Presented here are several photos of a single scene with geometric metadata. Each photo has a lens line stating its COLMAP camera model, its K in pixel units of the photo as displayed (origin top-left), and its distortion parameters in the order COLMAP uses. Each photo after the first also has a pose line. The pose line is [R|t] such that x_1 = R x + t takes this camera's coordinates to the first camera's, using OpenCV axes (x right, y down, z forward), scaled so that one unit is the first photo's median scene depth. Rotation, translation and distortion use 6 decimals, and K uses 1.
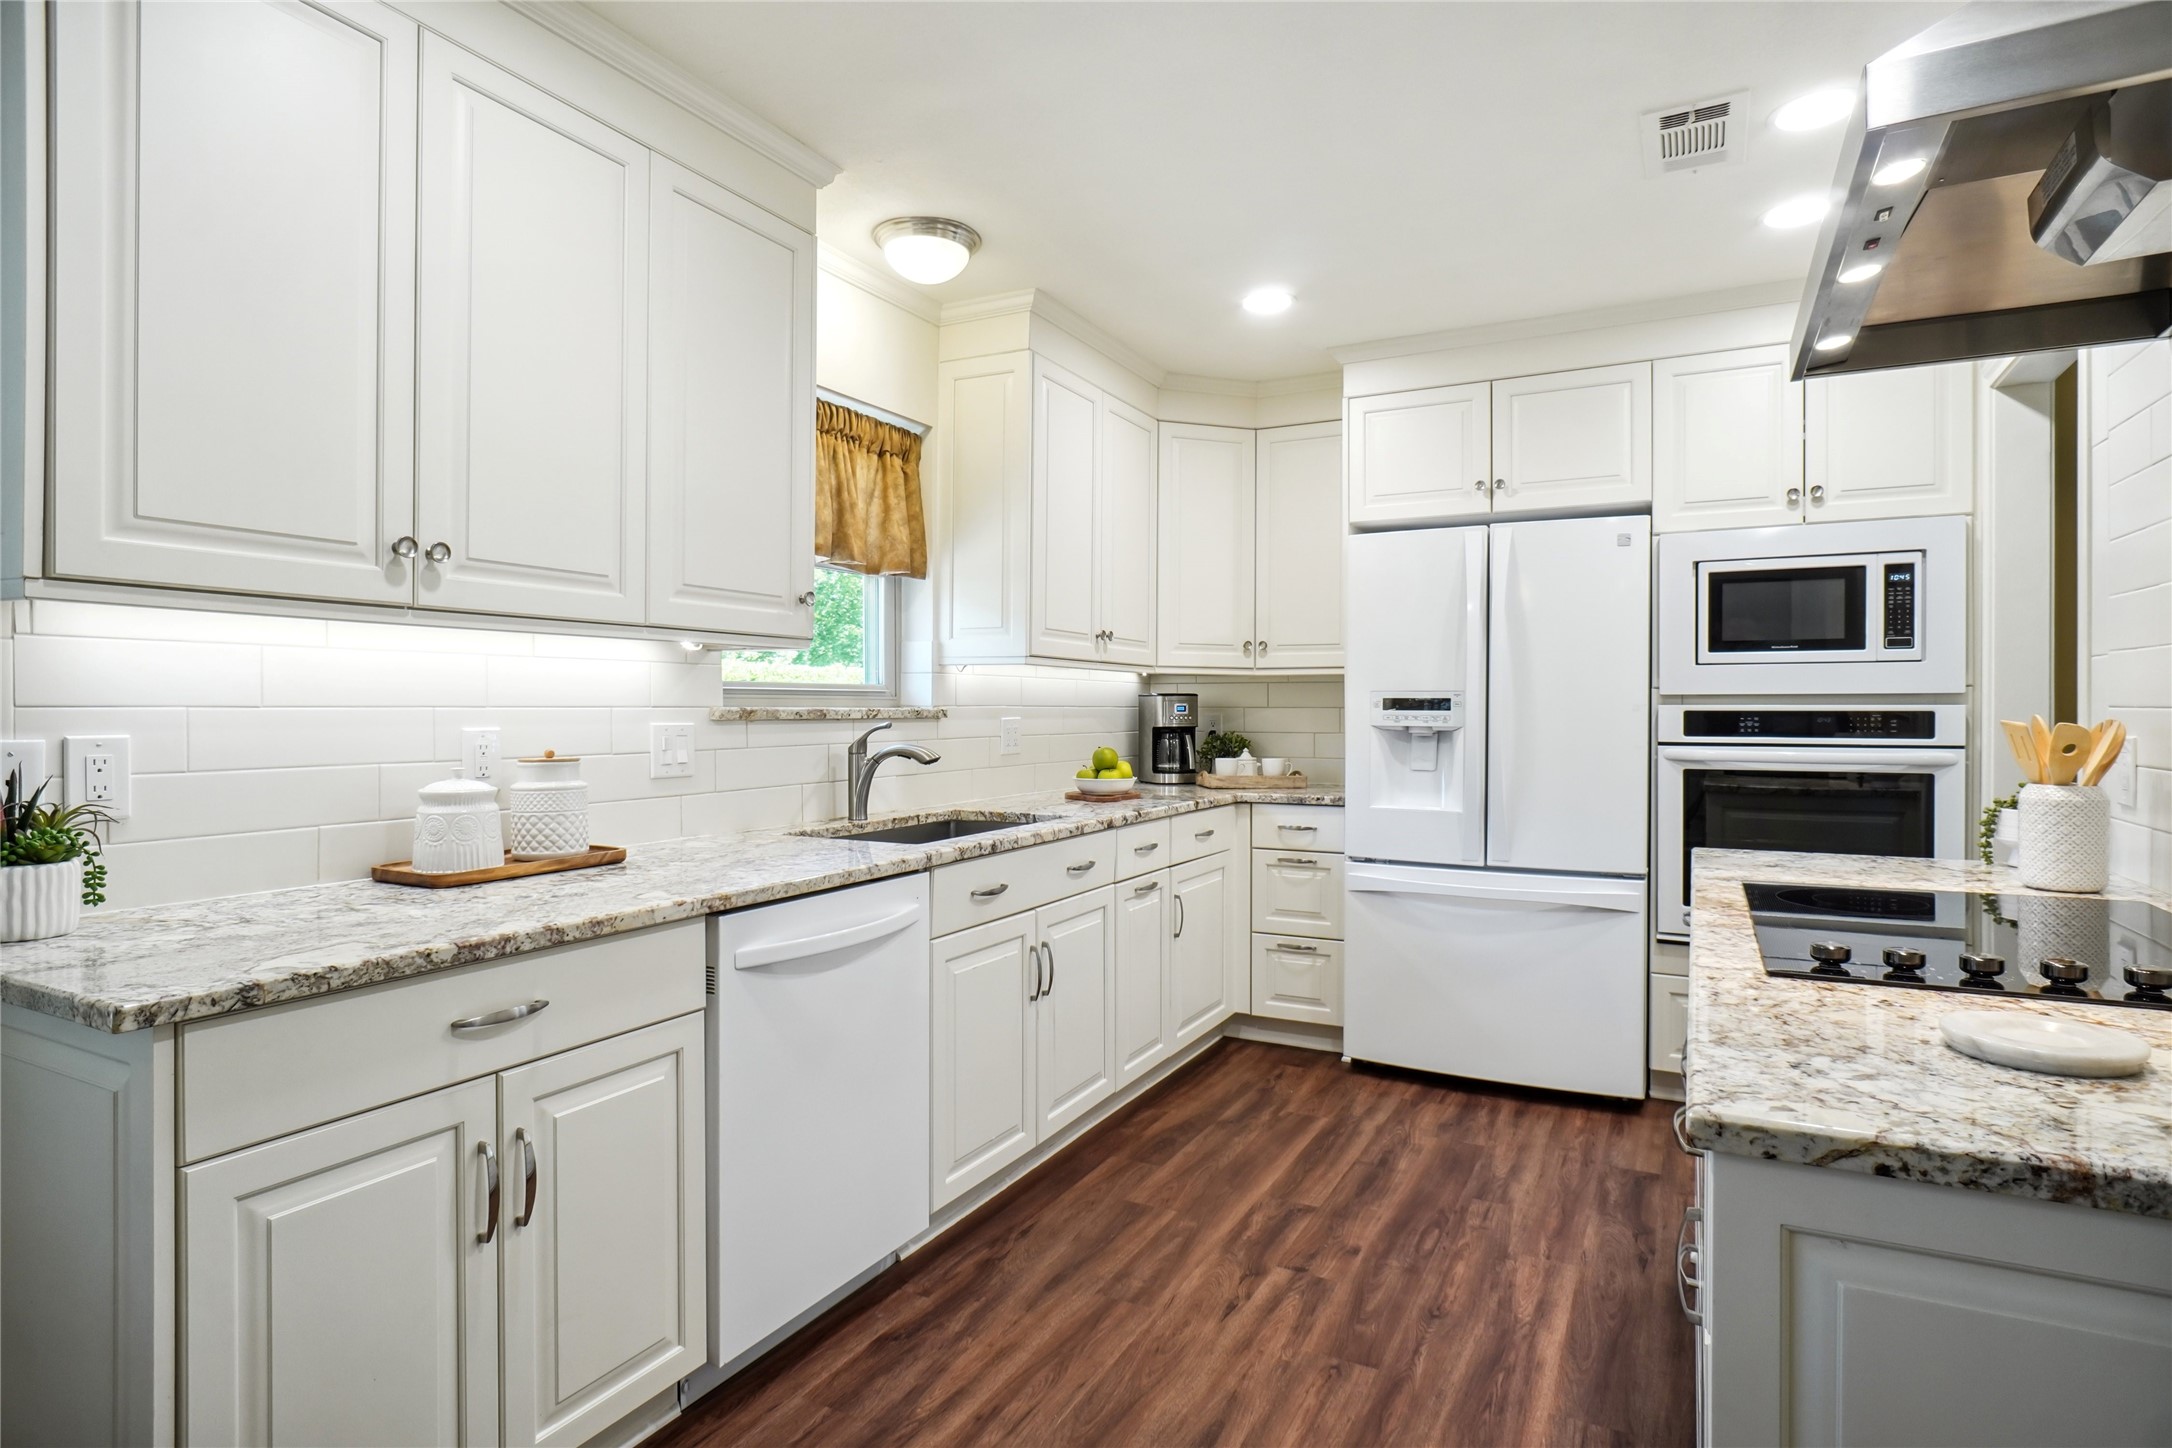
lens RADIAL K [[1166.8, 0, 1070.1], [0, 1166.8, 715.6], [0, 0, 1]] dist [-0.019796, 0.003238]
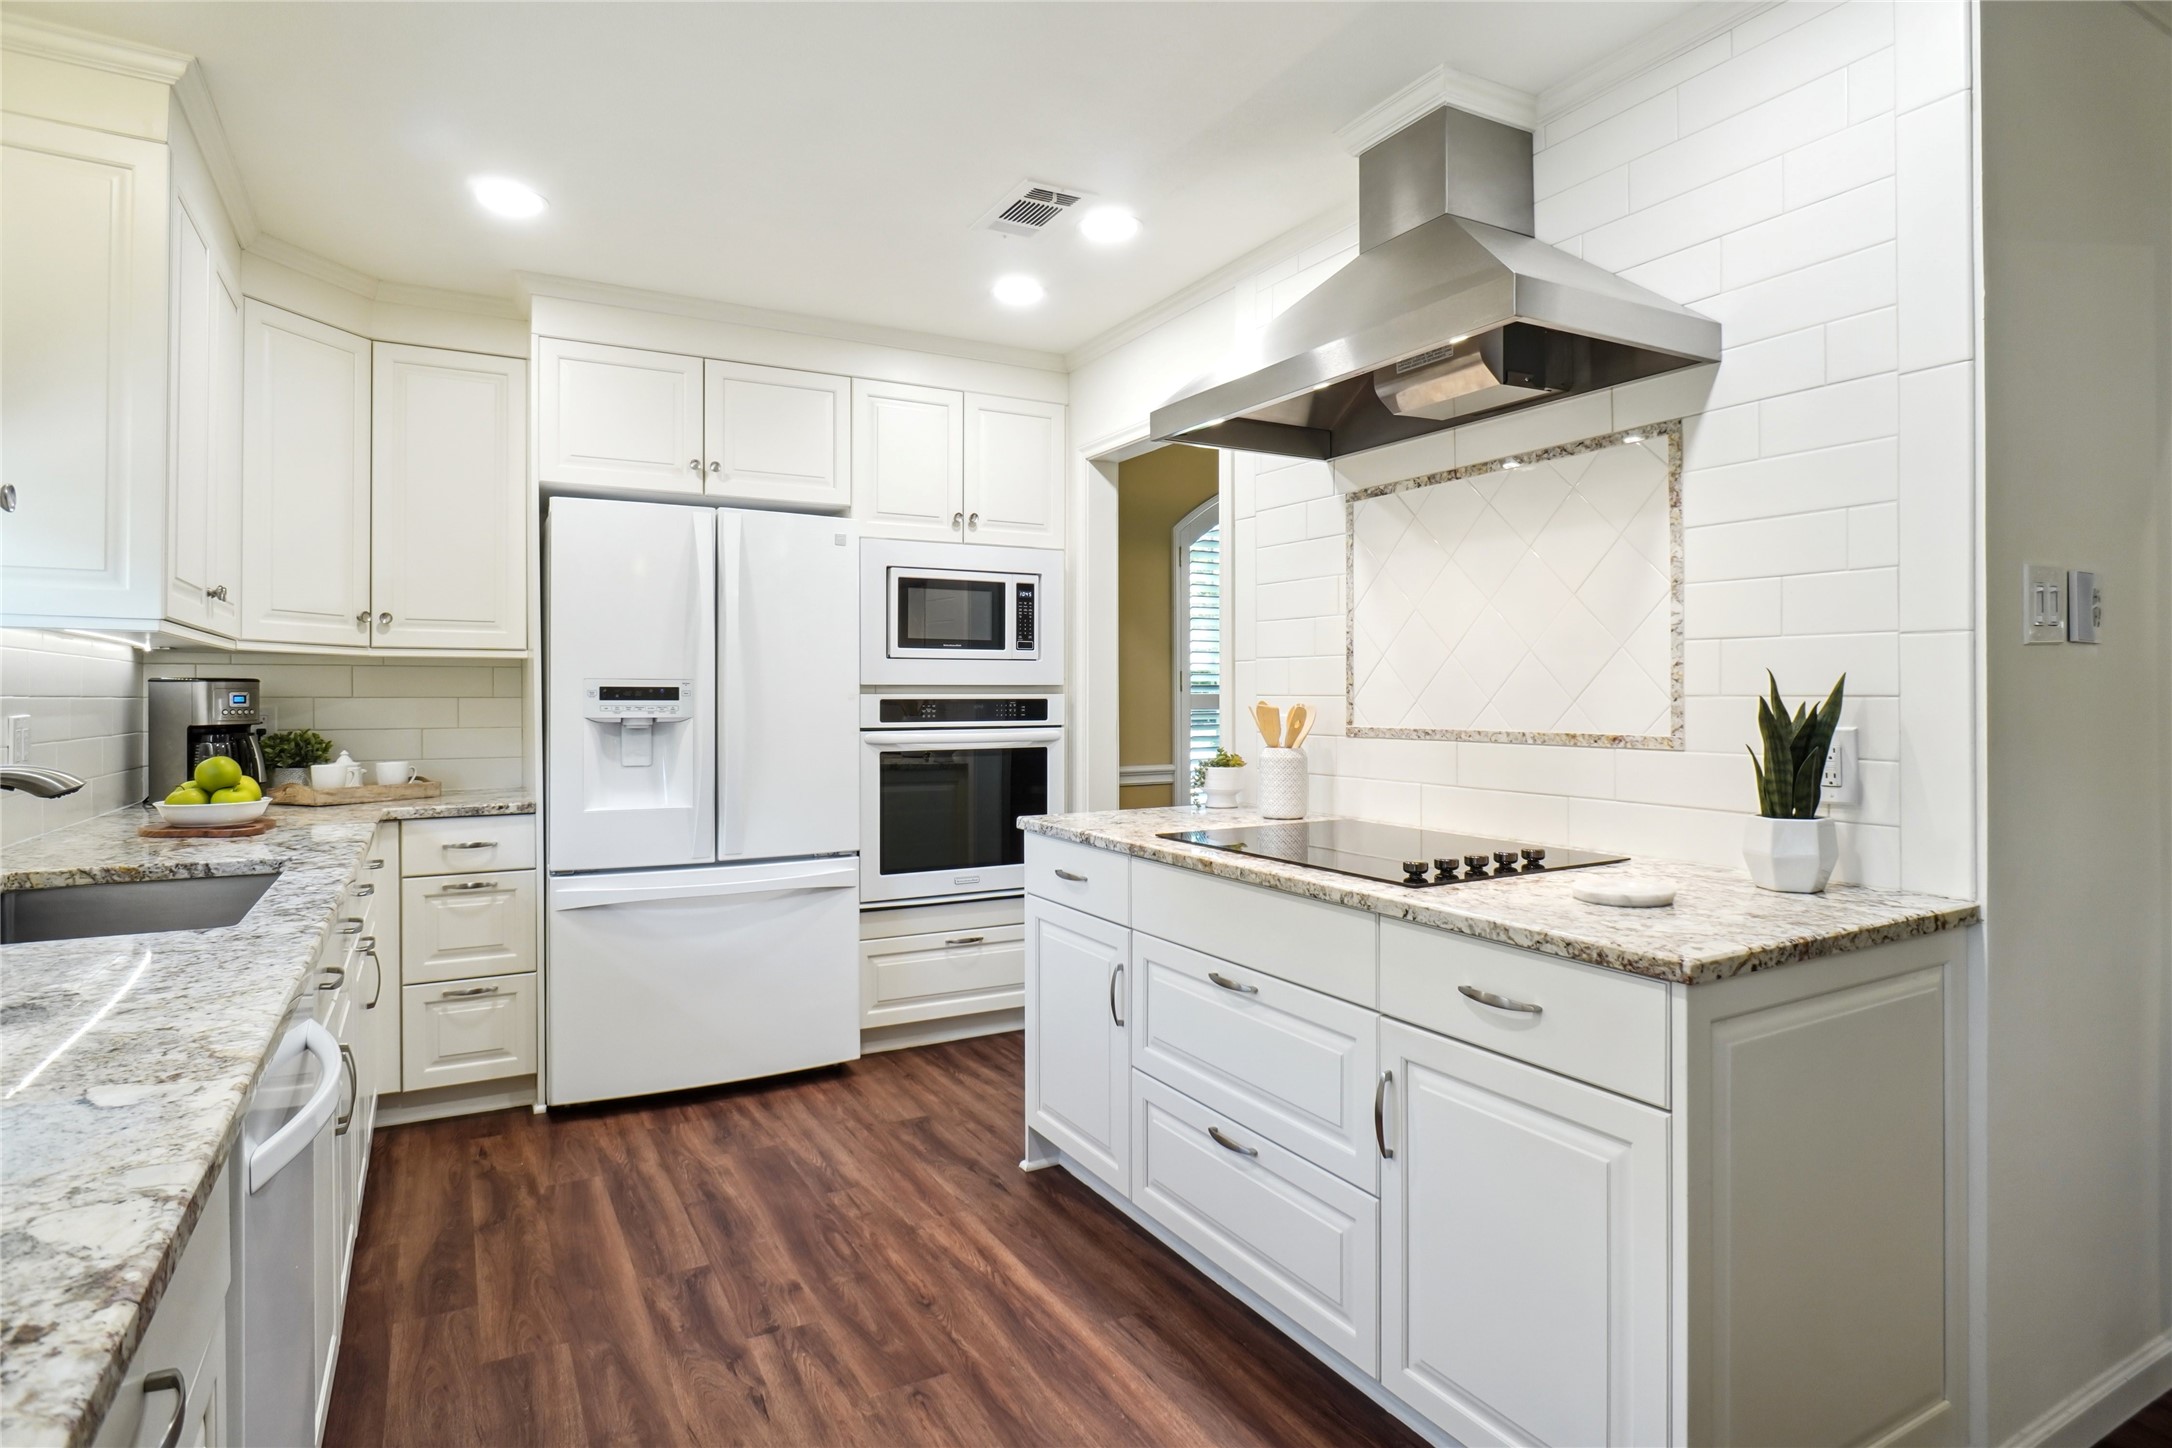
lens RADIAL K [[1166.8, 0, 1122.9], [0, 1166.8, 692.5], [0, 0, 1]] dist [-0.019796, 0.003238]
pose [[0.523096, 0.001153, 0.852273, -0.300490], [0.008016, 0.999948, -0.006273, -0.001990], [-0.852236, 0.010113, 0.523060, 0.217560]]
